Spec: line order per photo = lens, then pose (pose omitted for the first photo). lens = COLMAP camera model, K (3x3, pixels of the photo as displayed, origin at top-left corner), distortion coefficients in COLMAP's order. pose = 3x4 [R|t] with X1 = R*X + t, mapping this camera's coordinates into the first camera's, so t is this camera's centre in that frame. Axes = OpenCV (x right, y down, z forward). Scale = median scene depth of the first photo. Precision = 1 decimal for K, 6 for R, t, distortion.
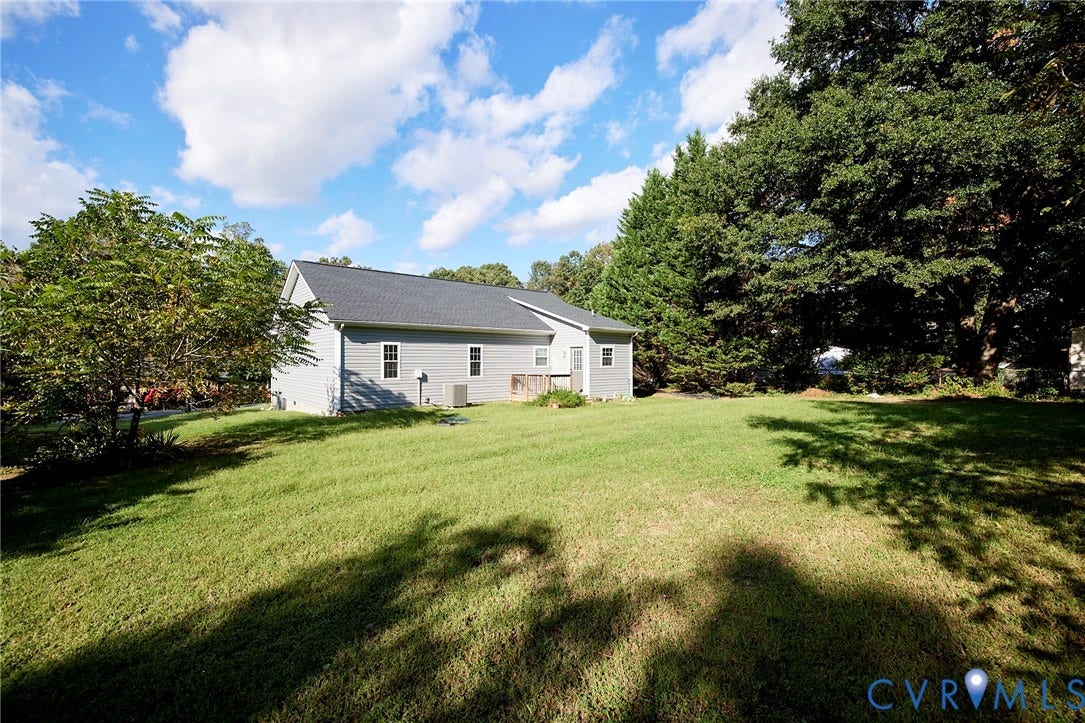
lens RADIAL K [[466.8, 0, 534.9], [0, 466.8, 358.0], [0, 0, 1]] dist [0.002631, 0.000196]
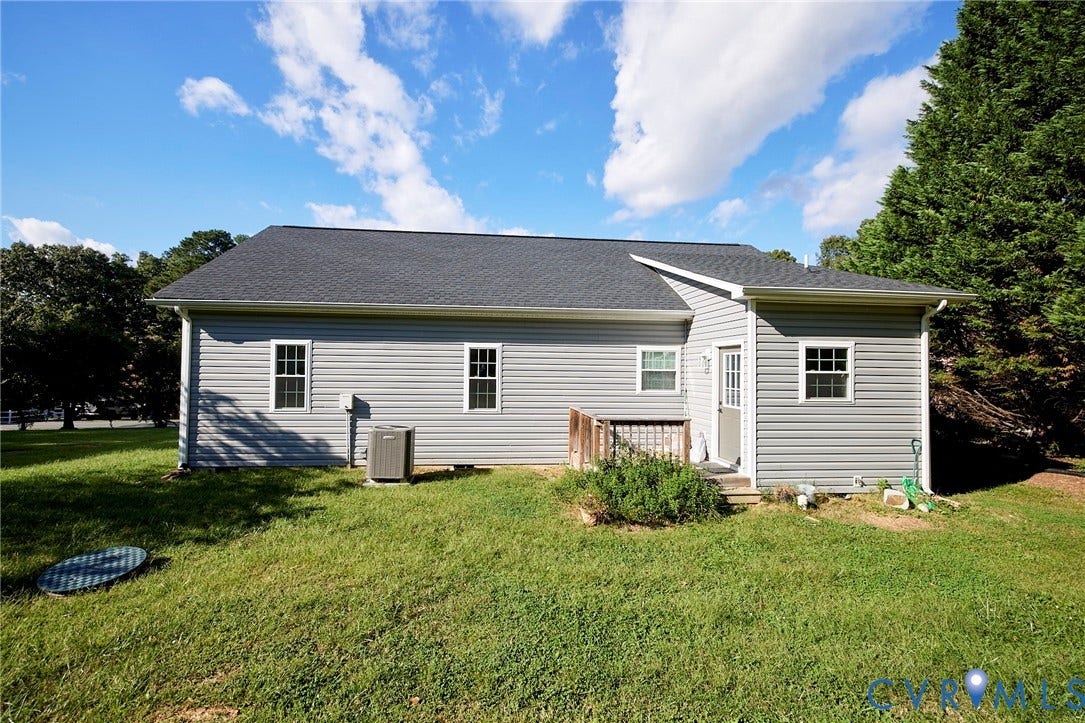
lens RADIAL K [[466.8, 0, 534.9], [0, 466.8, 358.0], [0, 0, 1]] dist [0.002631, 0.000196]
pose [[0.823860, -0.002301, -0.566789, 0.199017], [-0.008769, 0.999820, -0.016805, -0.006791], [0.566725, 0.018815, 0.823692, 0.668931]]
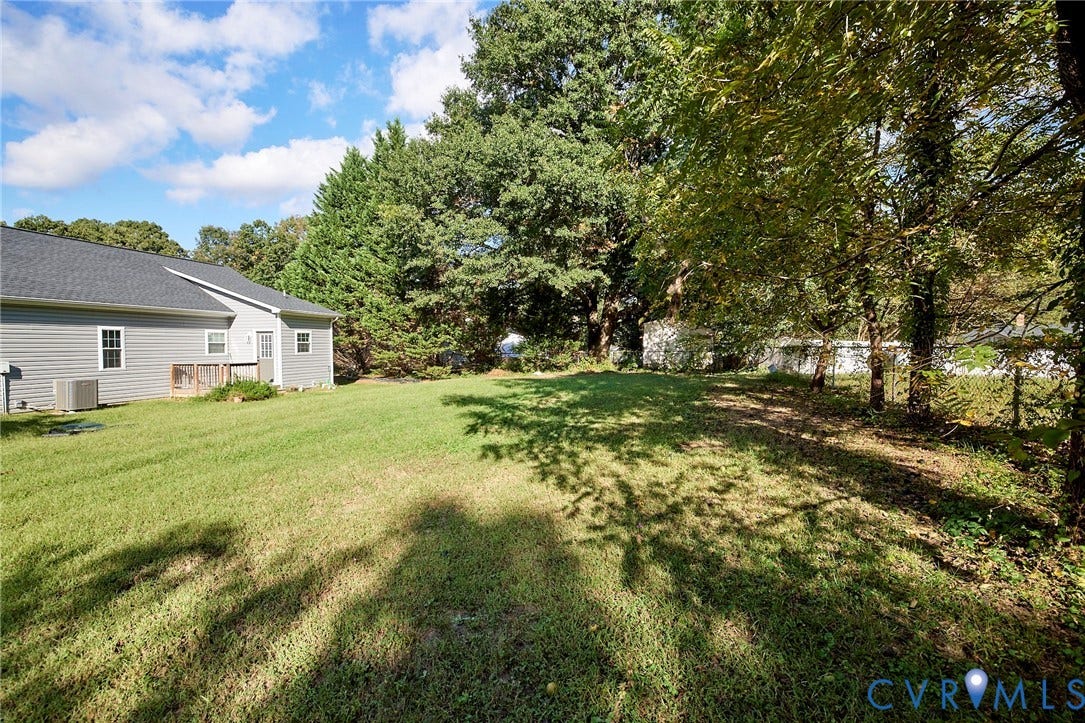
lens RADIAL K [[466.8, 0, 534.9], [0, 466.8, 358.0], [0, 0, 1]] dist [0.002631, 0.000196]
pose [[0.819401, -0.020212, 0.572864, 0.000667], [0.002946, 0.999513, 0.031051, 0.000465], [-0.573213, -0.023755, 0.819062, -0.021483]]
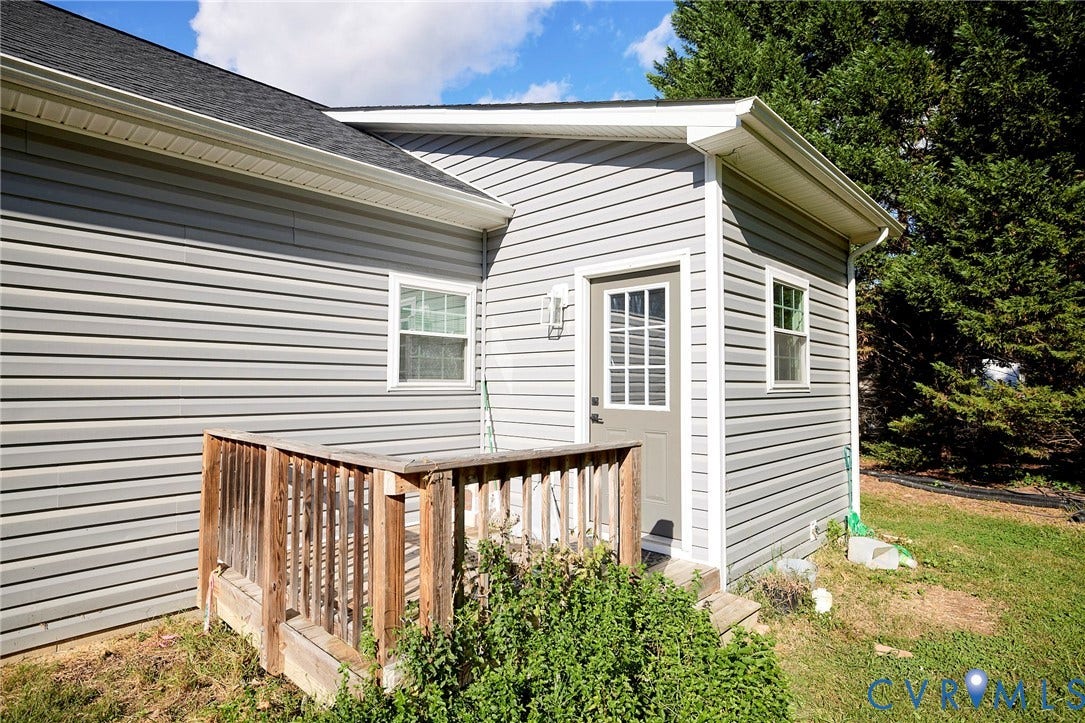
lens RADIAL K [[582.9, 0, 542.5], [0, 582.9, 361.5], [0, 0, 1]] dist [-0.000862, -0.000326]
pose [[0.995275, 0.008675, 0.096711, 0.040878], [-0.005876, 0.999557, -0.029189, 0.017982], [-0.096922, 0.028483, 0.994884, 0.894342]]
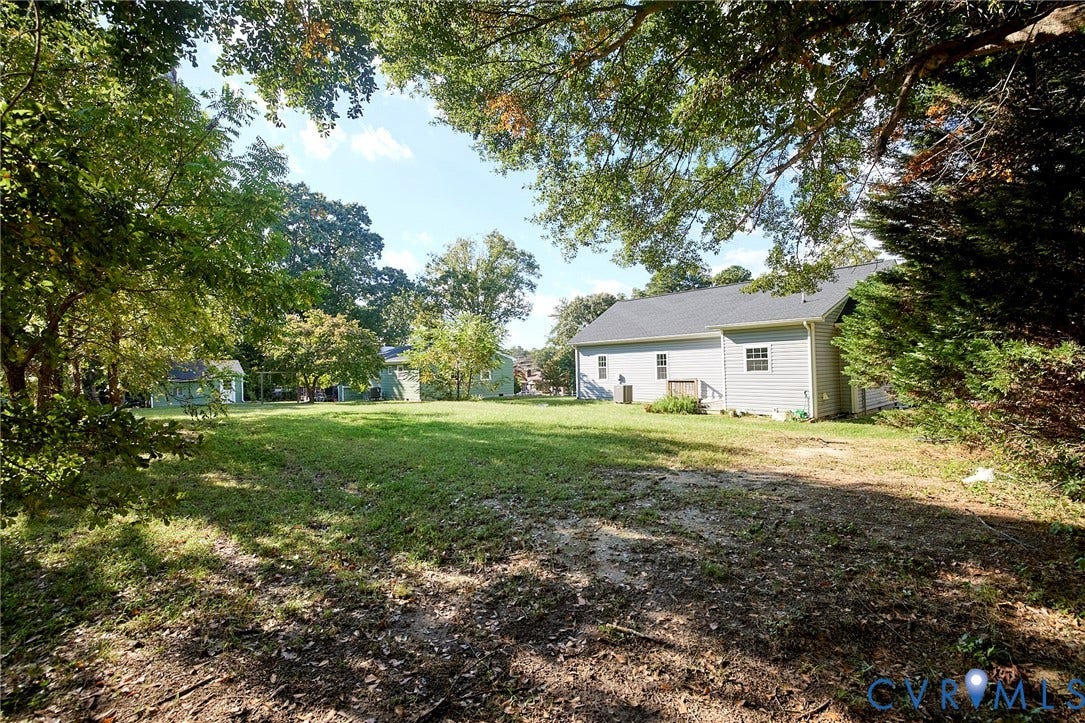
lens RADIAL K [[466.8, 0, 534.9], [0, 466.8, 358.0], [0, 0, 1]] dist [0.002631, 0.000196]
pose [[0.018085, -0.021693, -0.999601, 1.049172], [0.021004, 0.999552, -0.021312, 0.004360], [0.999616, -0.020611, 0.018533, 0.709431]]
